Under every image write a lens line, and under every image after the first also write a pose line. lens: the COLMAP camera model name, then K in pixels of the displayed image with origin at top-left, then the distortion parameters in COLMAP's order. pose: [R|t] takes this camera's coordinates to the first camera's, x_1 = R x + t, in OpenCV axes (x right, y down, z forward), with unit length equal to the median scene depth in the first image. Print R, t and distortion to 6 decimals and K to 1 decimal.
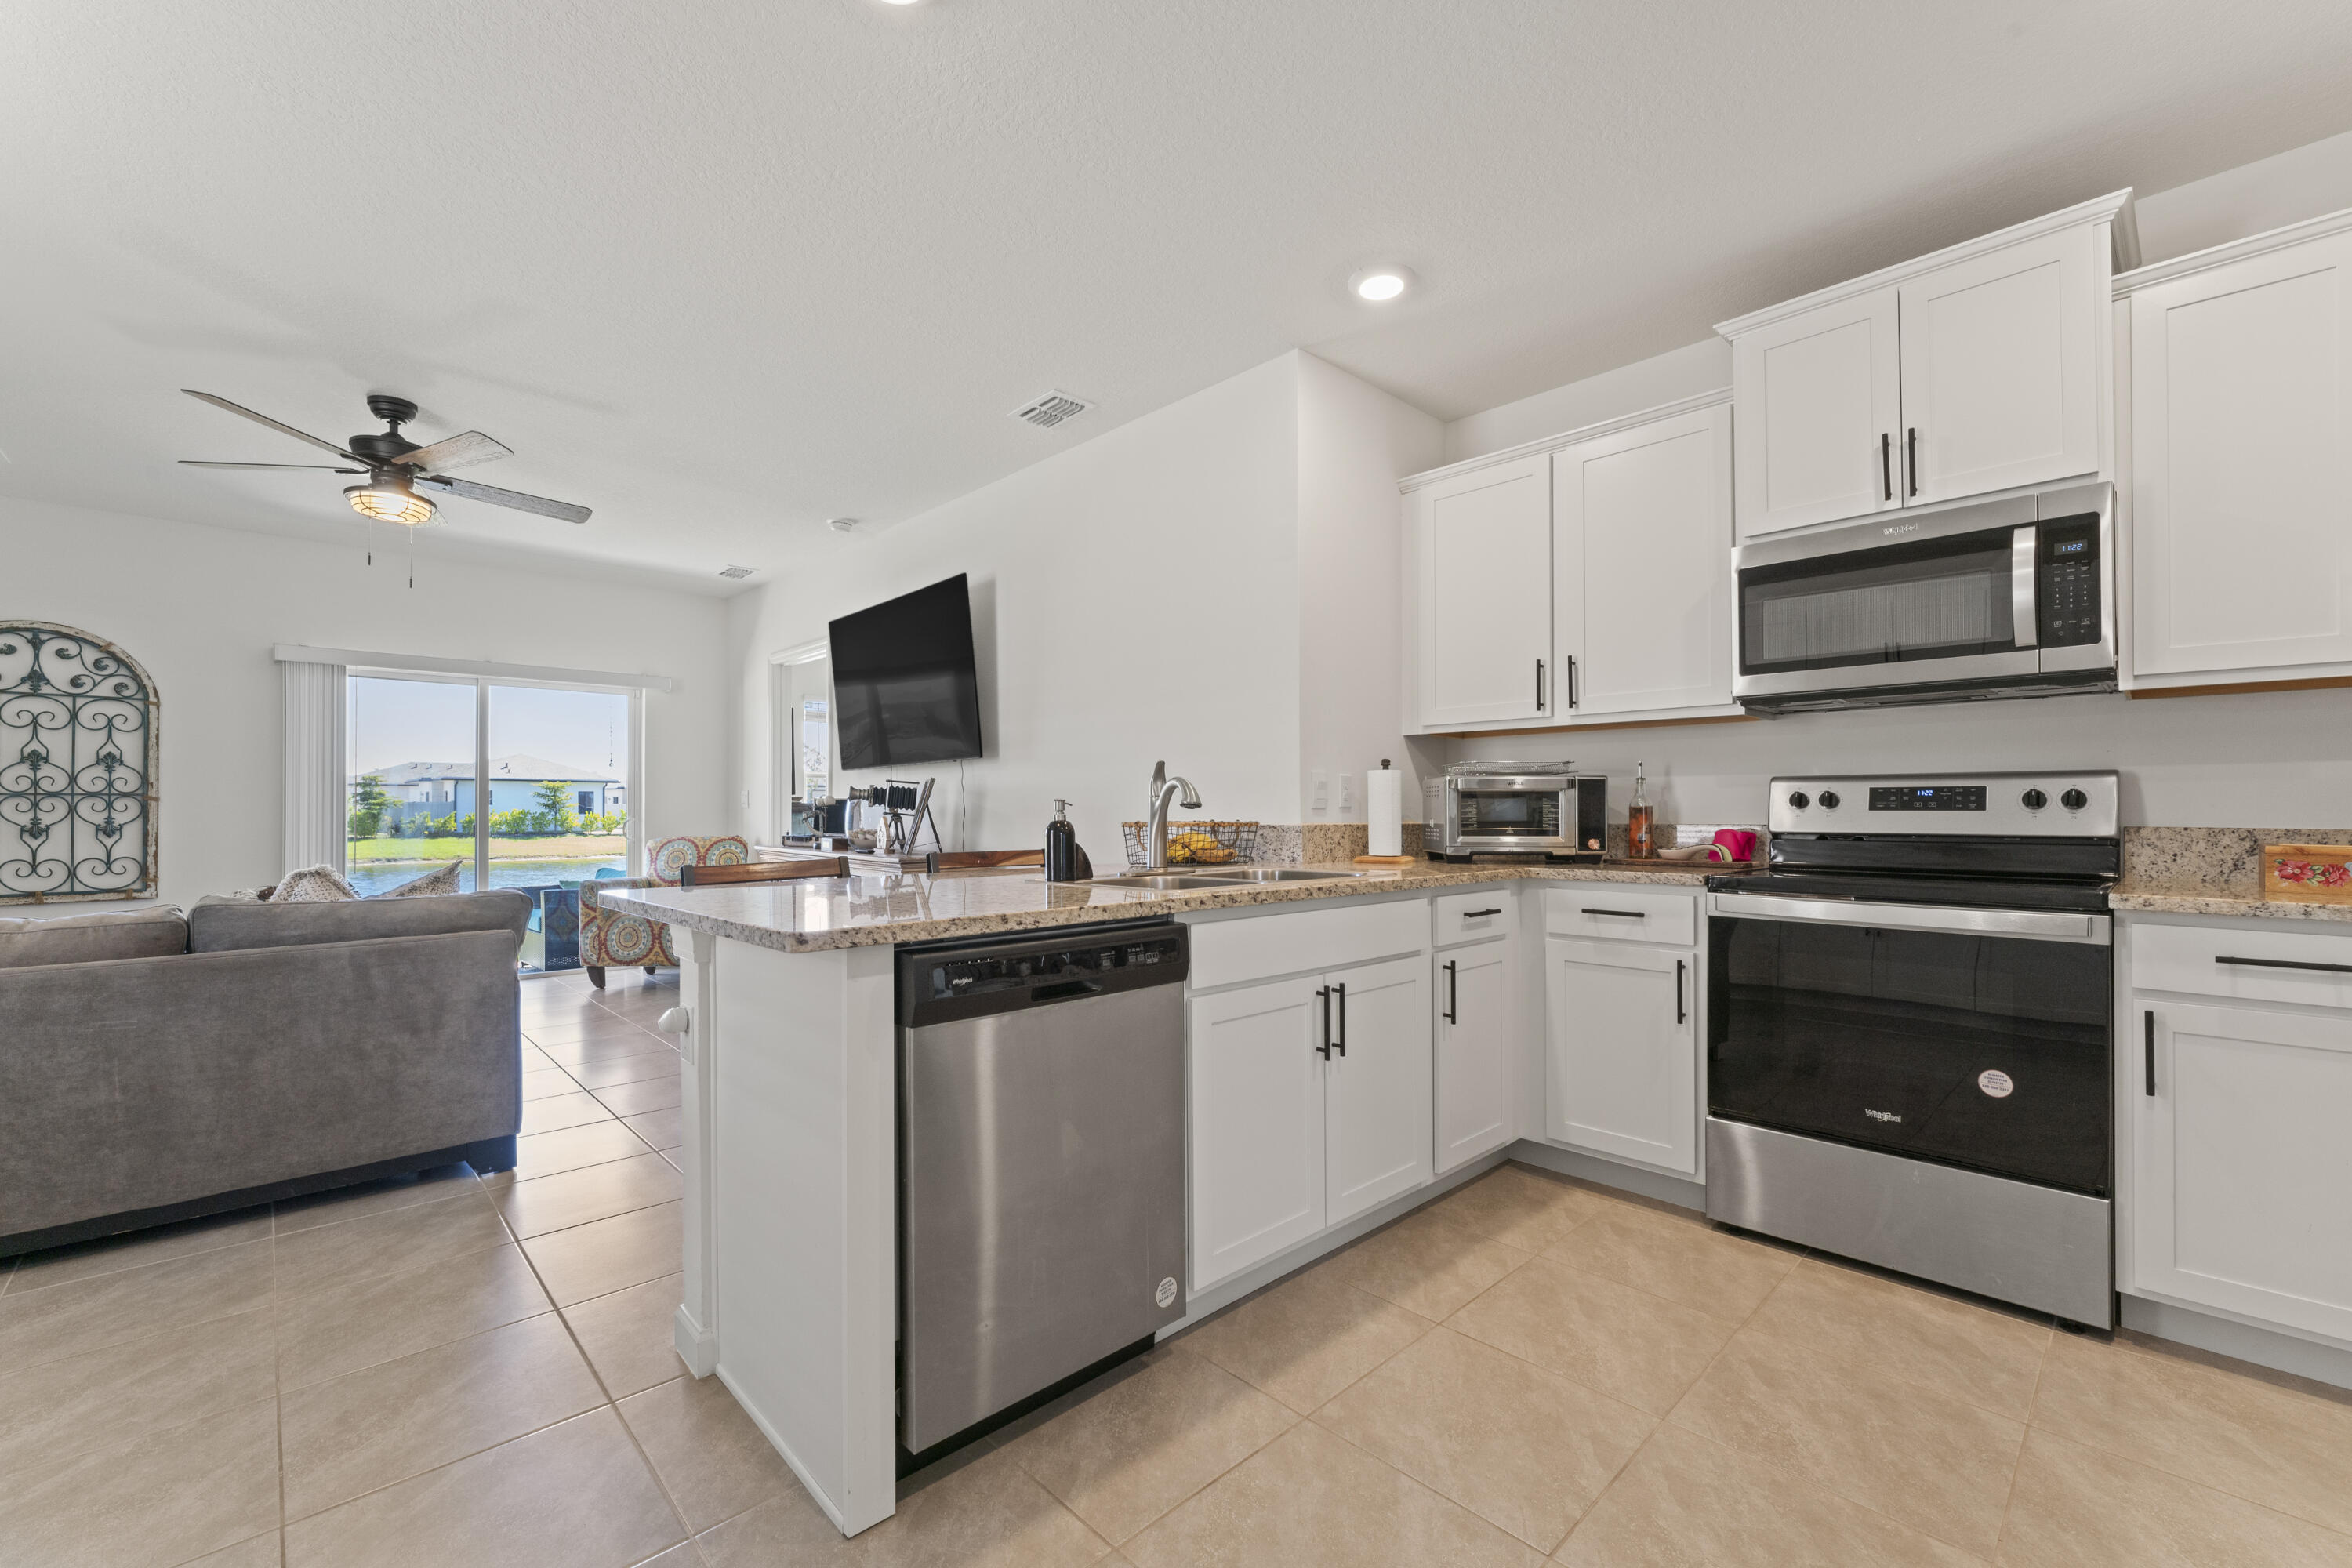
lens RADIAL K [[966.8, 0, 1166.4], [0, 966.8, 800.6], [0, 0, 1]] dist [-0.004209, 0.000268]
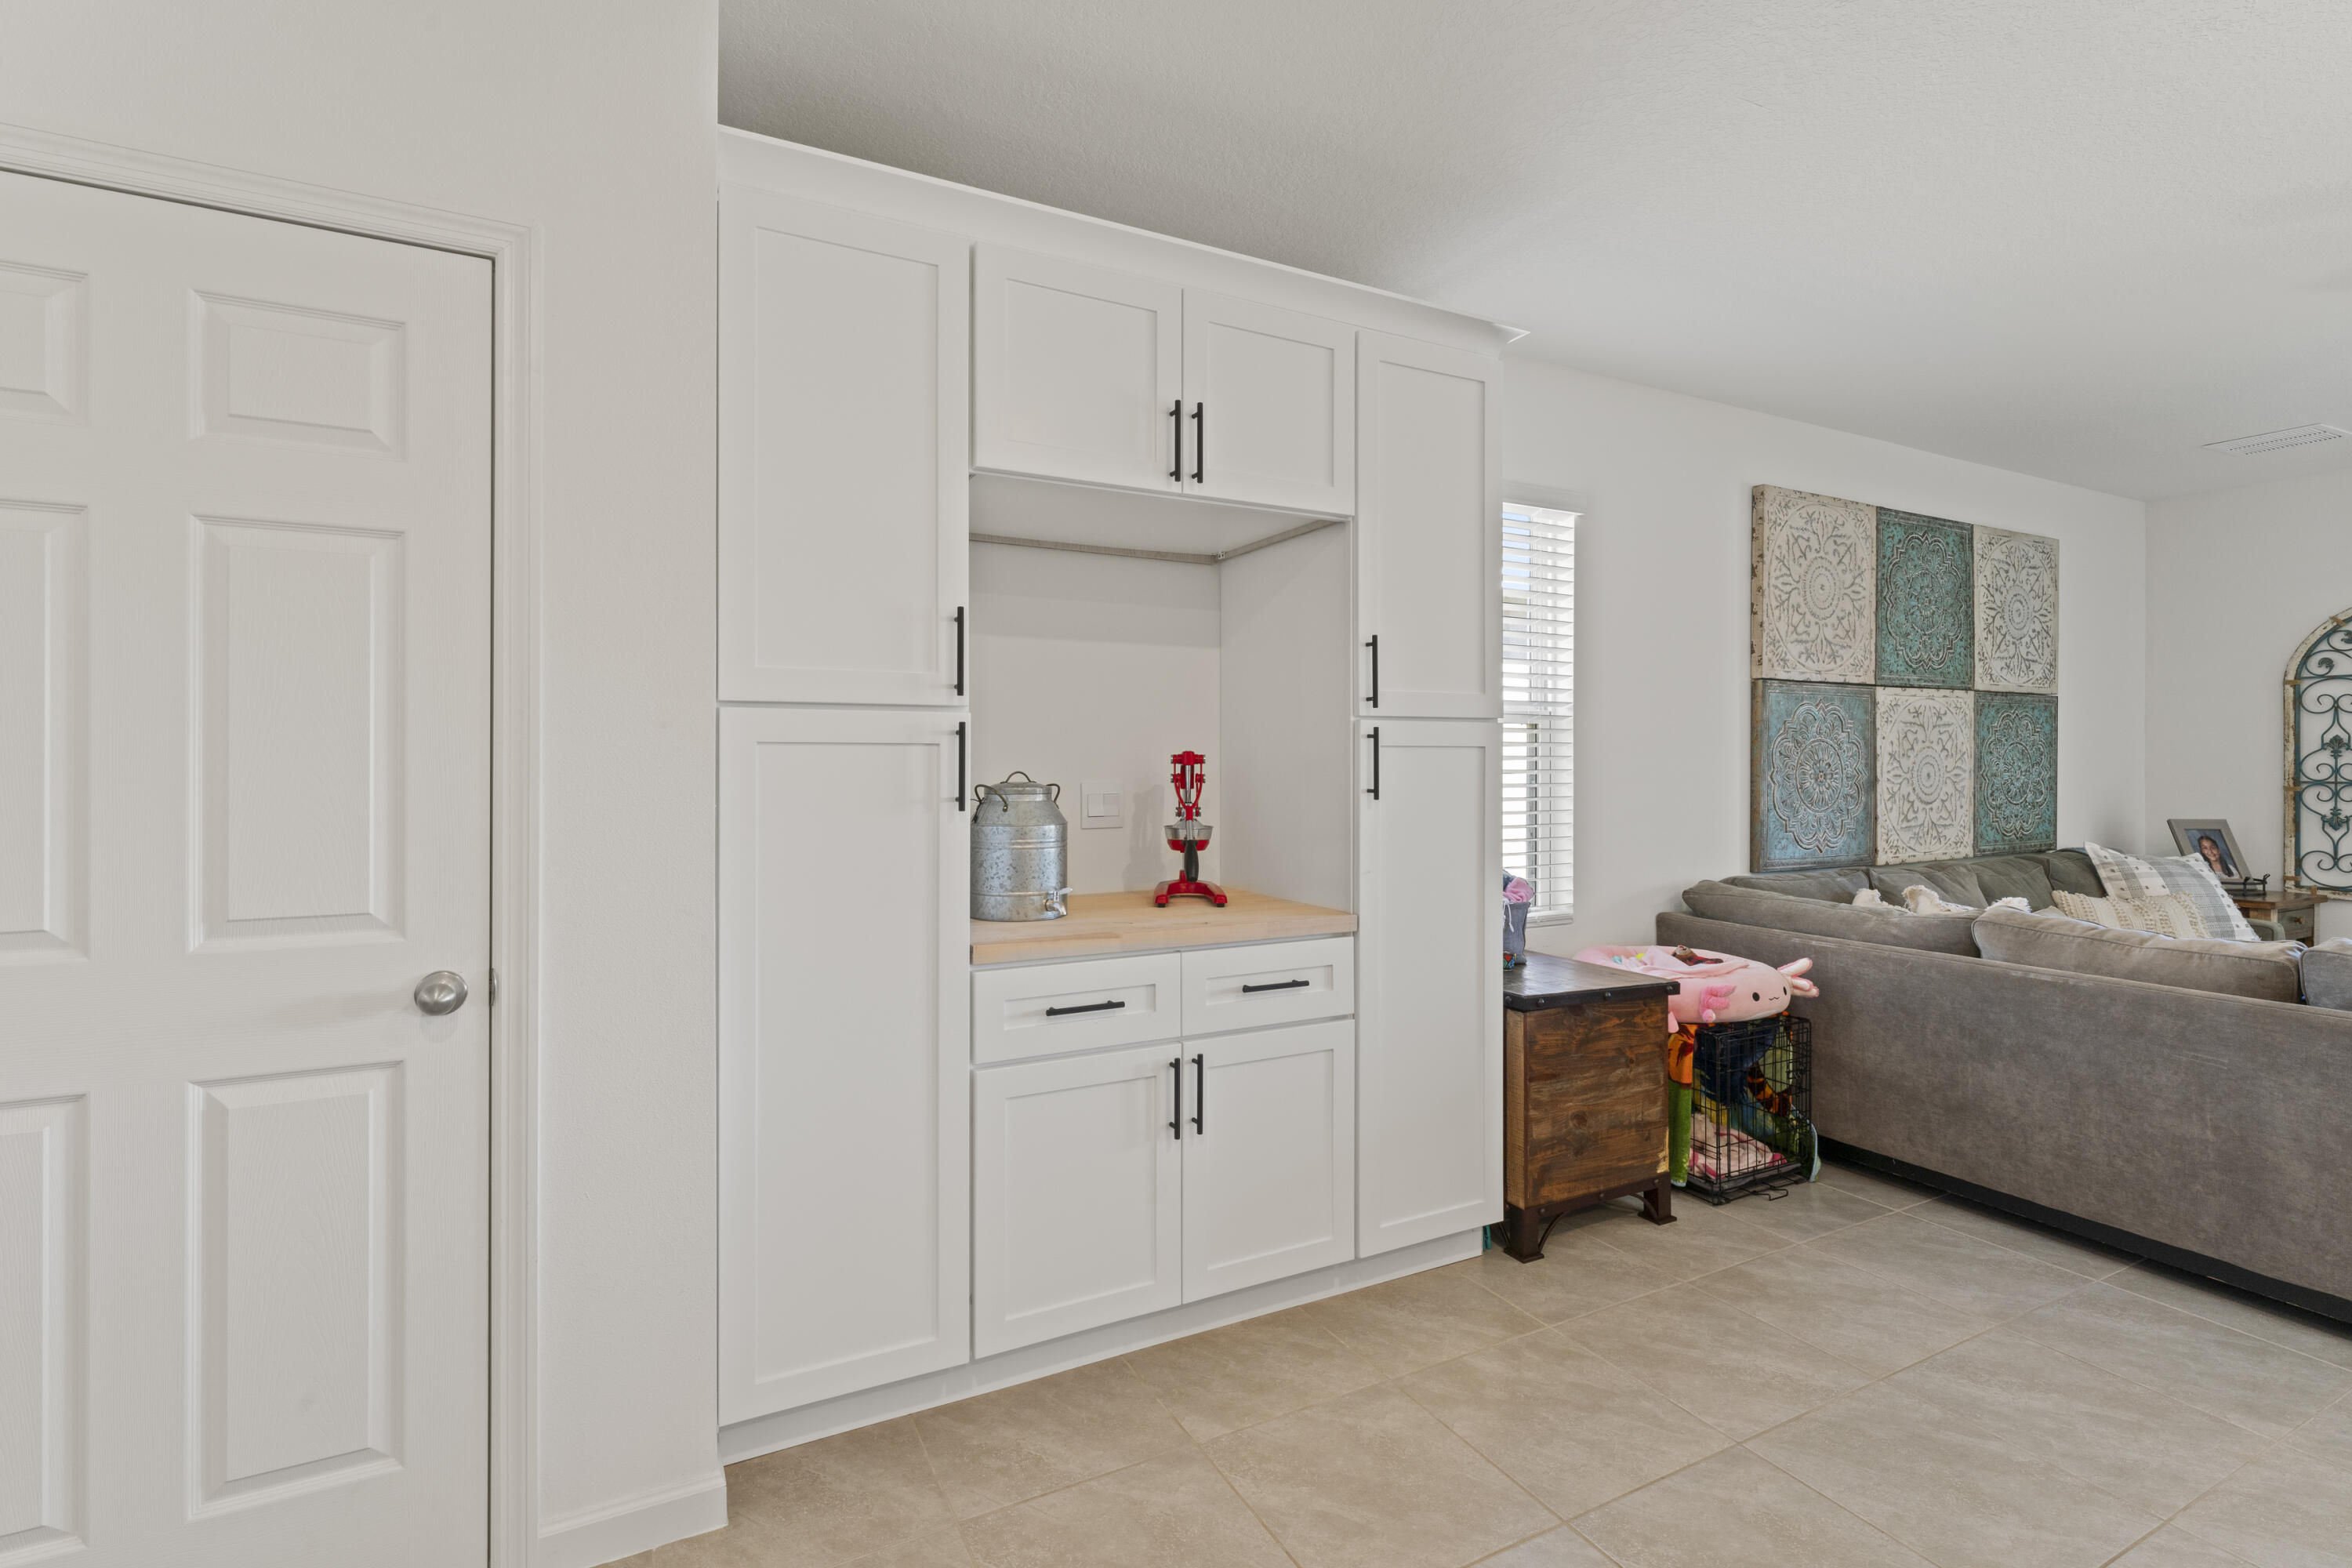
lens RADIAL K [[1063.5, 0, 1158.7], [0, 1063.5, 766.9], [0, 0, 1]] dist [-0.001433, 0.000986]
pose [[-0.288081, 0.007404, -0.957577, 0.199186], [0.009237, 0.999945, 0.004952, -0.066430], [0.957561, -0.007418, -0.288134, 0.276451]]
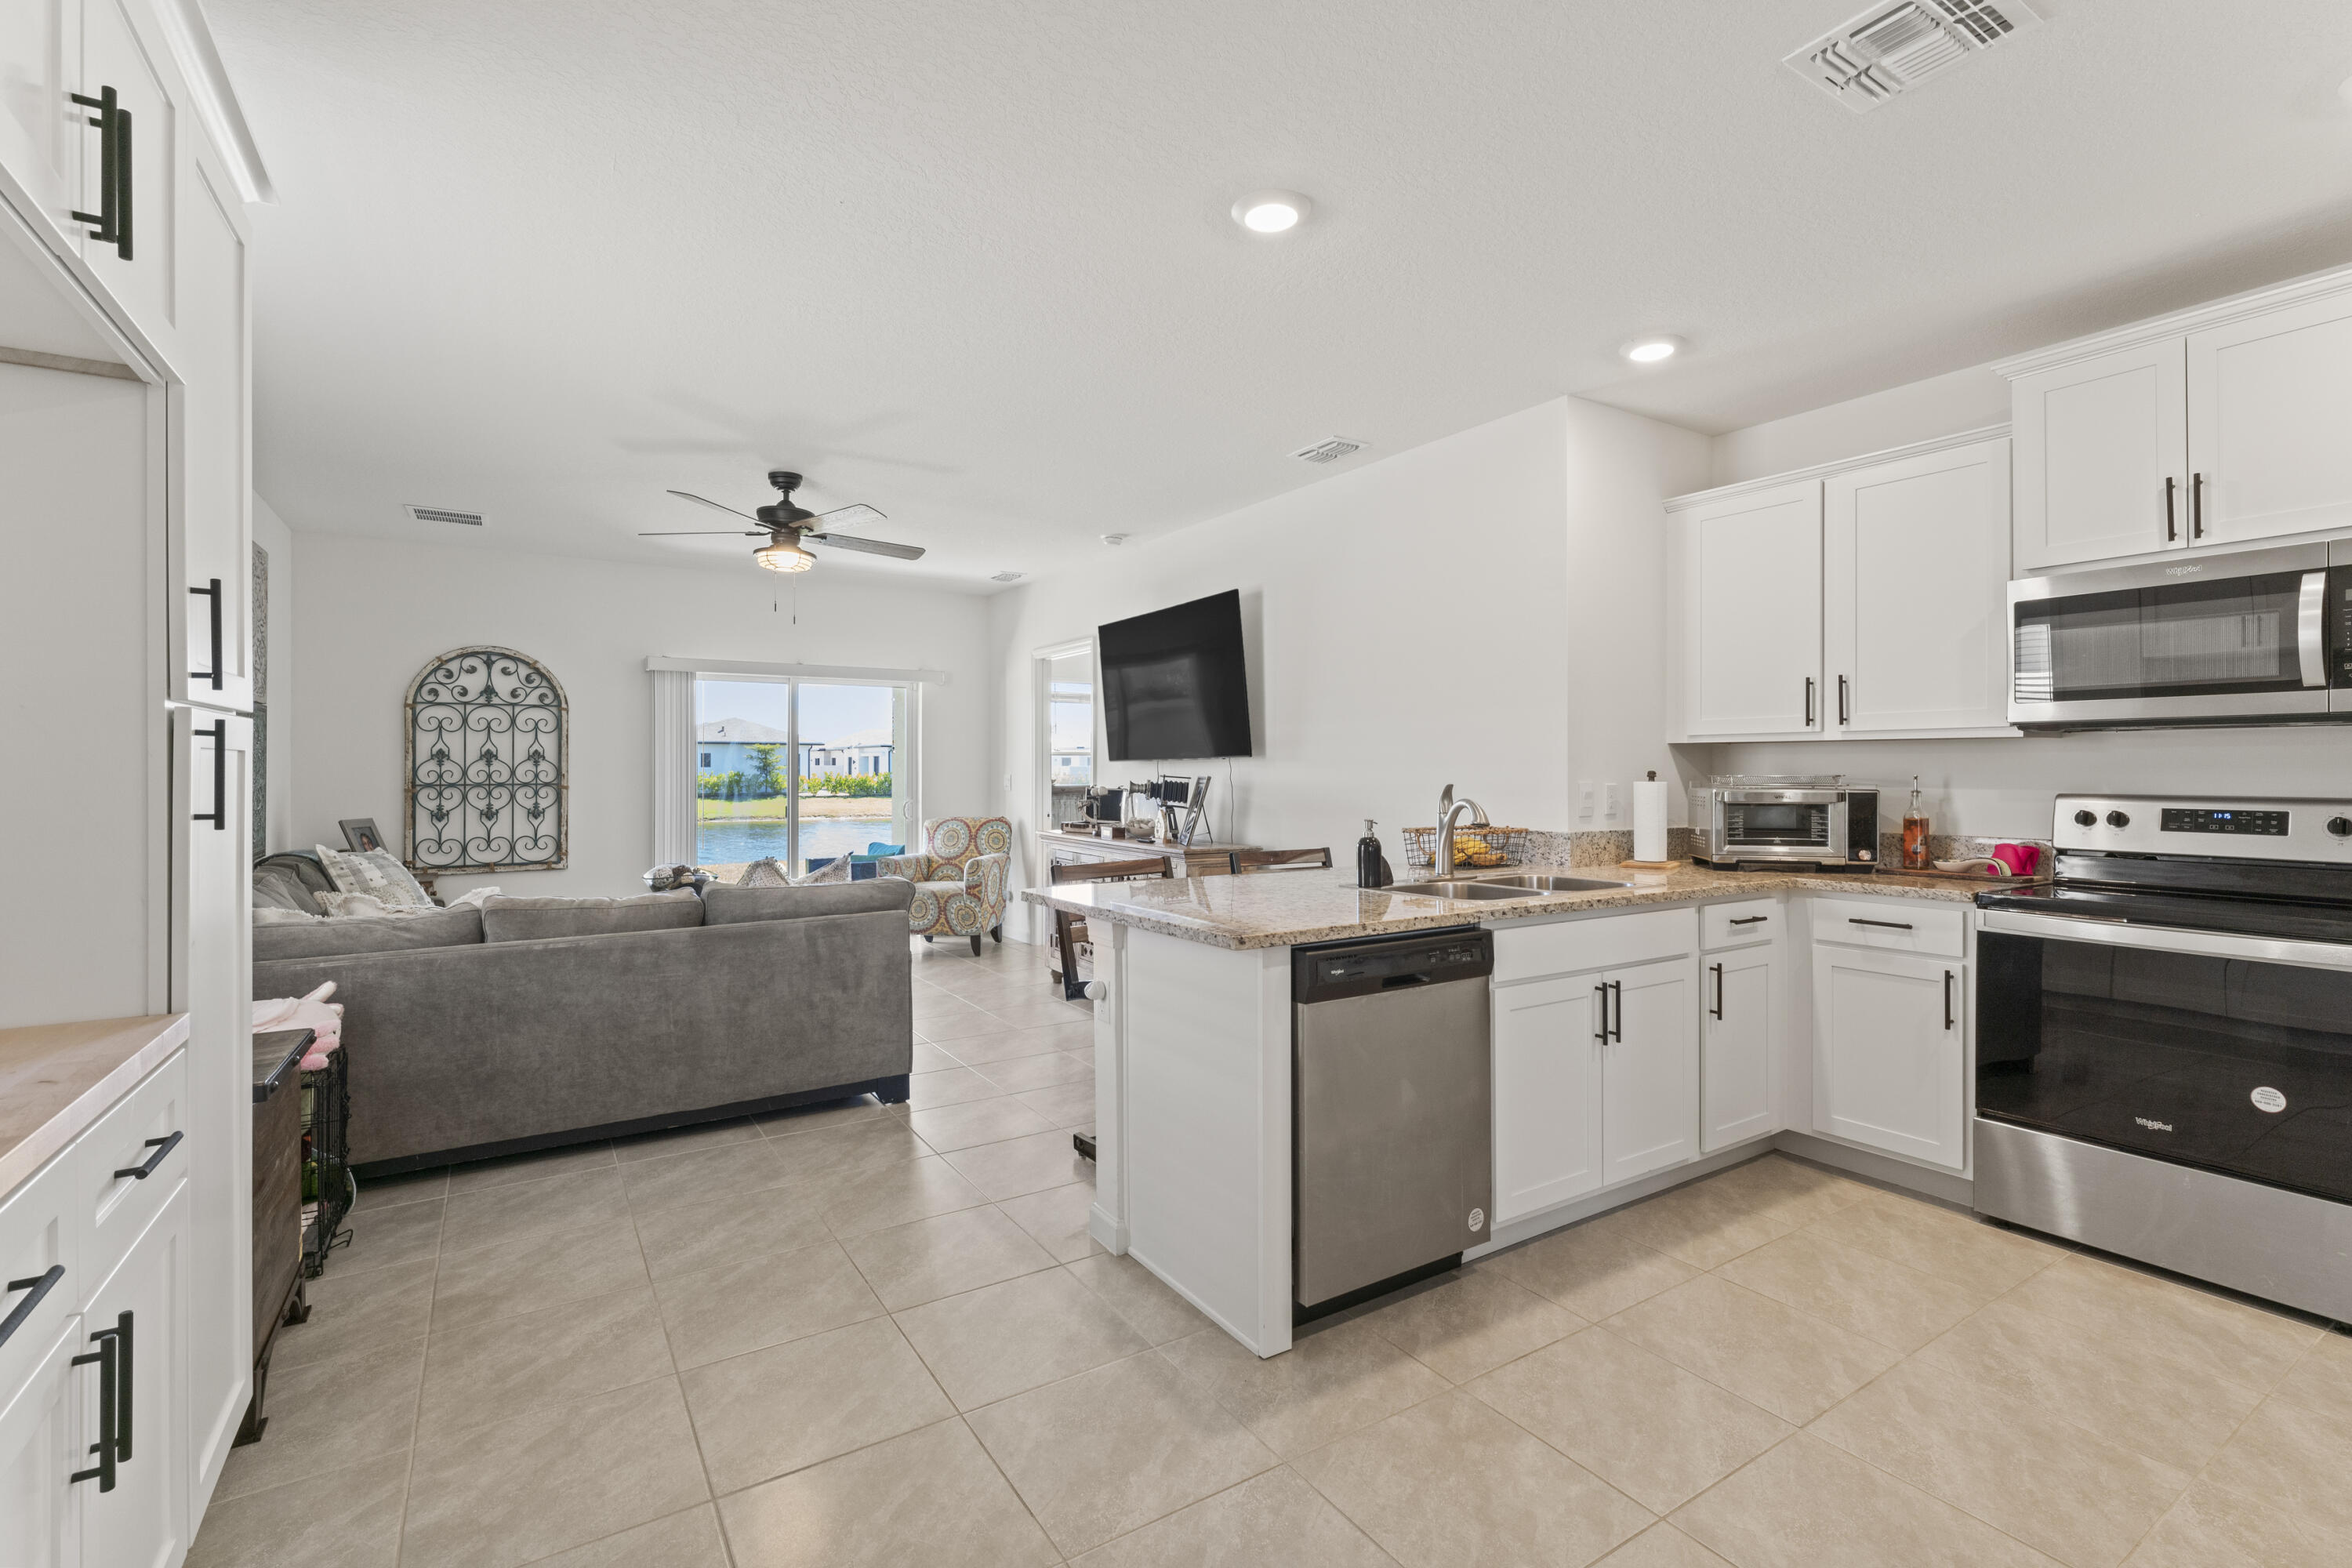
lens RADIAL K [[1063.5, 0, 1158.7], [0, 1063.5, 766.9], [0, 0, 1]] dist [-0.001433, 0.000986]
pose [[0.981409, 0.000696, -0.191929, -0.102385], [0.001188, 0.999952, 0.009704, -0.073114], [0.191926, -0.009752, 0.981361, -0.323474]]
